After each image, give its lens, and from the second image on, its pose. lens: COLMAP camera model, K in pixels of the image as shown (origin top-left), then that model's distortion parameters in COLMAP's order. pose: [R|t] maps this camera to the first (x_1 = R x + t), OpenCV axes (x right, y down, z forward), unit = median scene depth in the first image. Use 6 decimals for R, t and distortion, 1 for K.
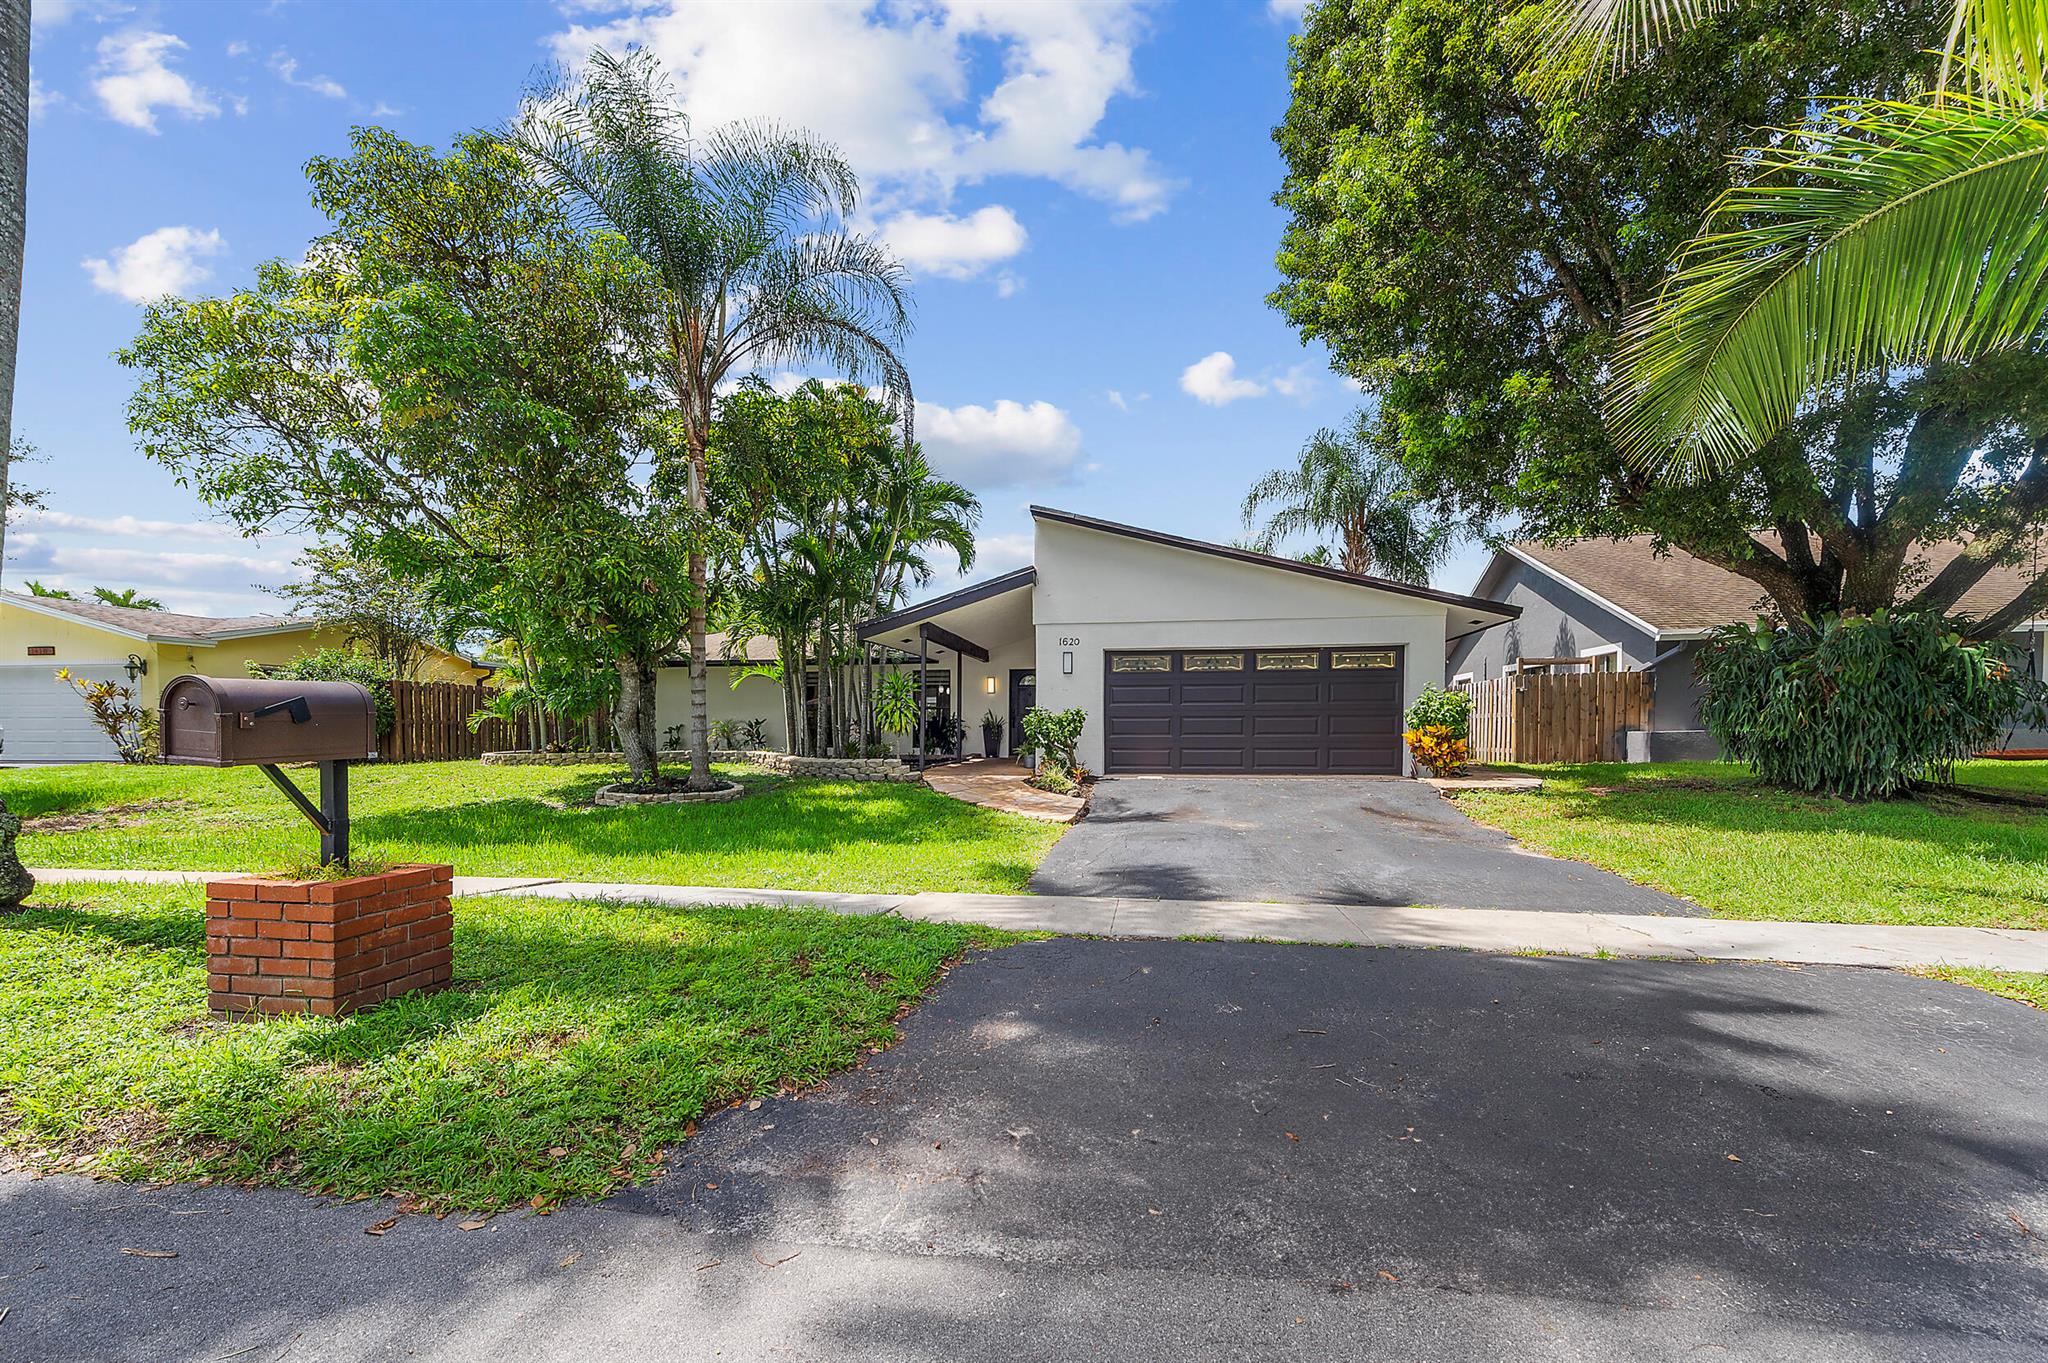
lens RADIAL K [[820.3, 0, 1022.3], [0, 820.3, 751.7], [0, 0, 1]] dist [0.000147, 0.000040]
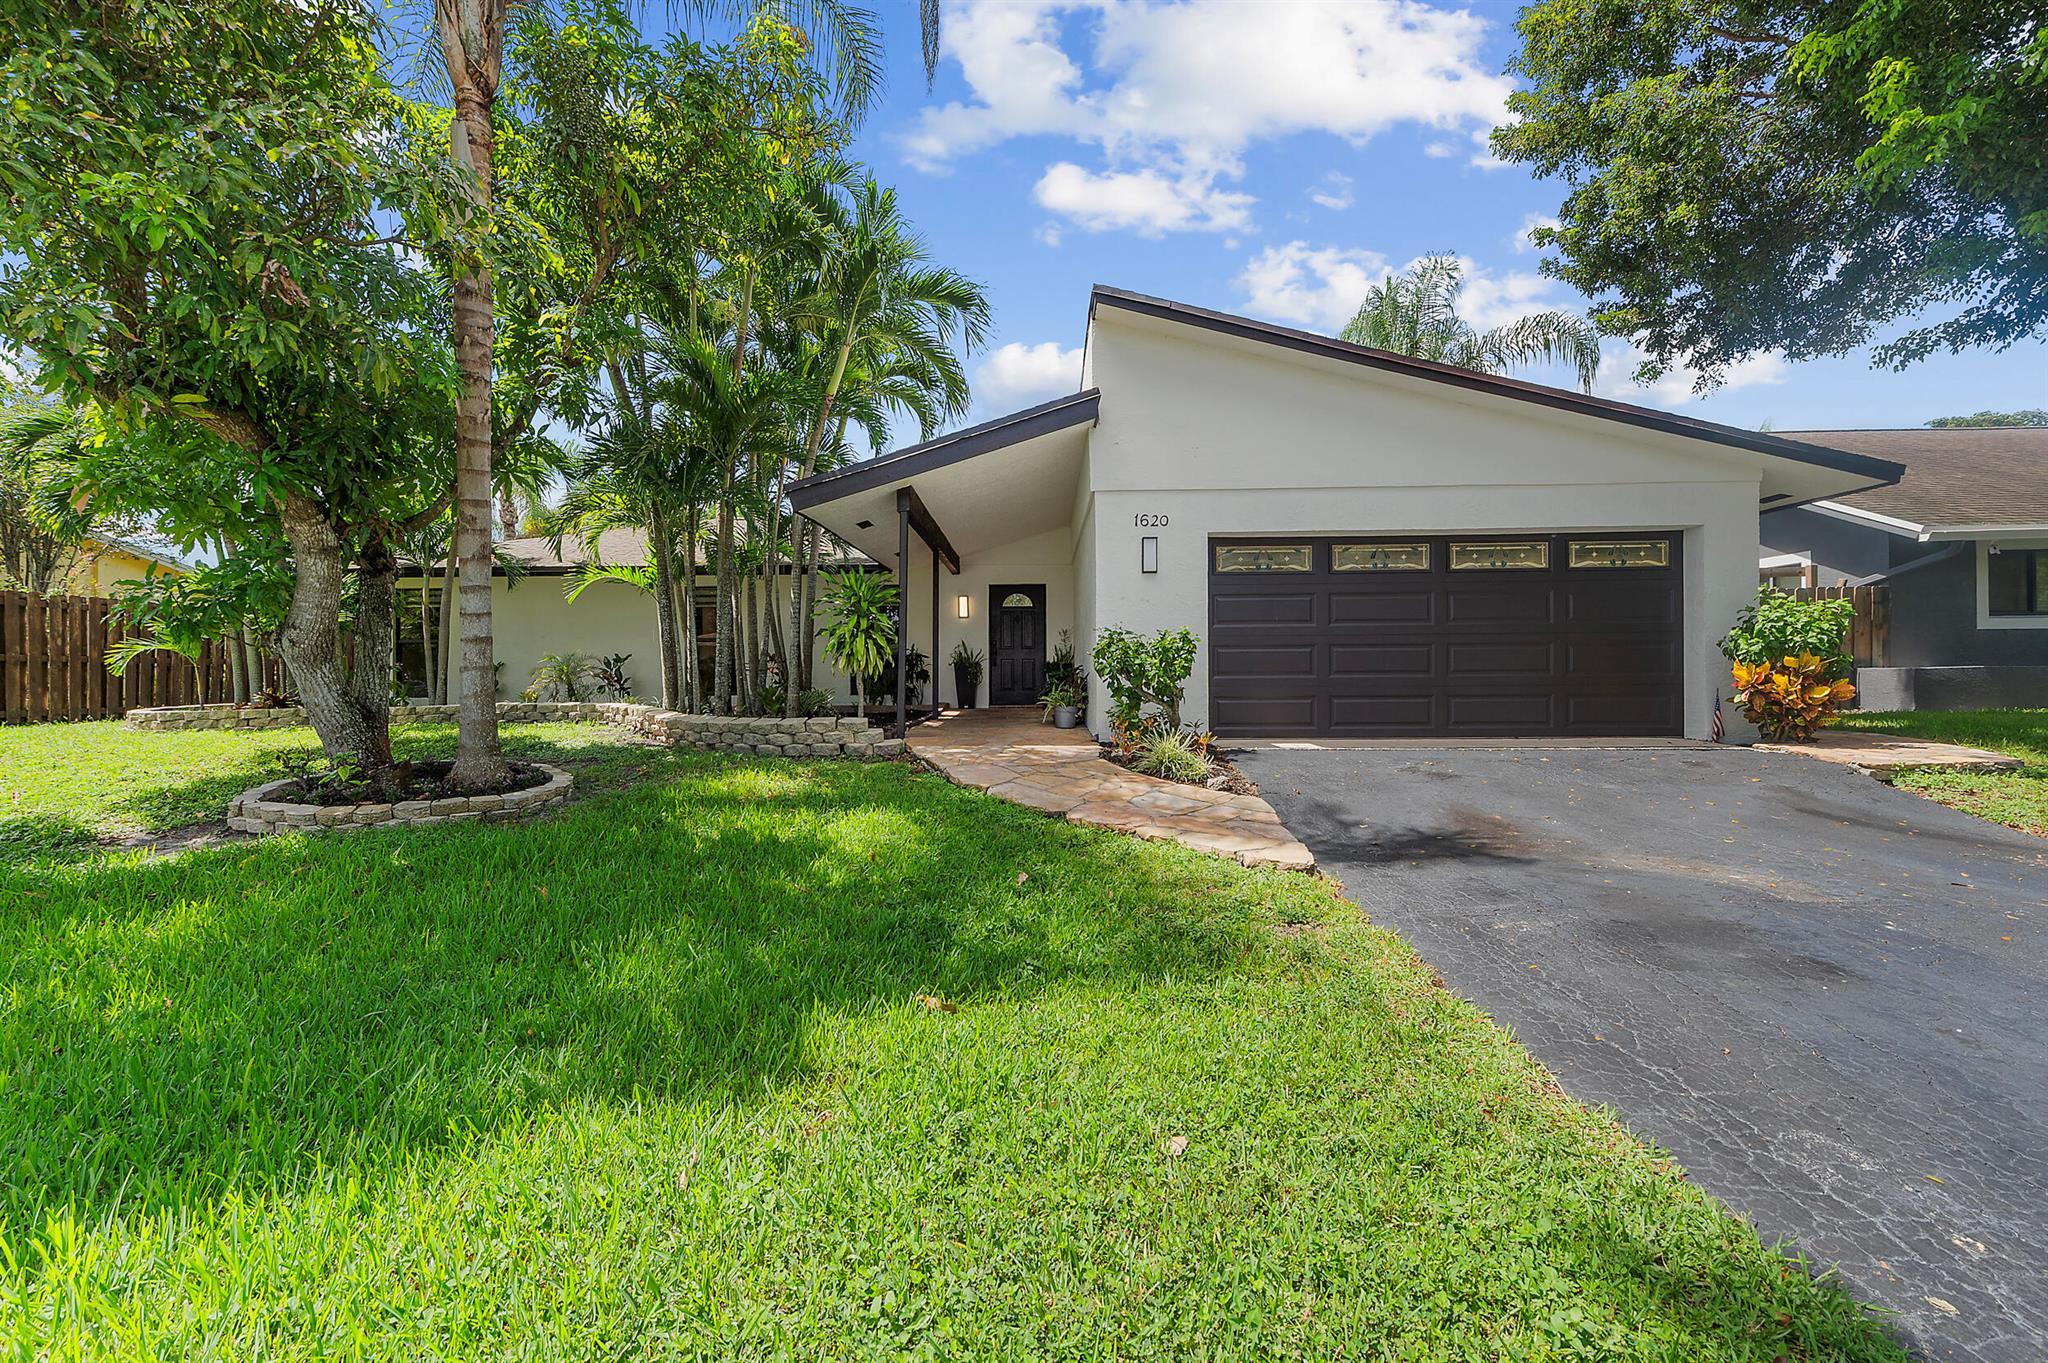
lens RADIAL K [[849.0, 0, 1024.0], [0, 849.0, 681.5], [0, 0, 1]] dist [0.007635, -0.000062]
pose [[0.993118, -0.004278, 0.117040, -0.102967], [0.006097, 0.999866, -0.015185, -0.006550], [-0.116959, 0.015794, 0.993011, 0.371876]]
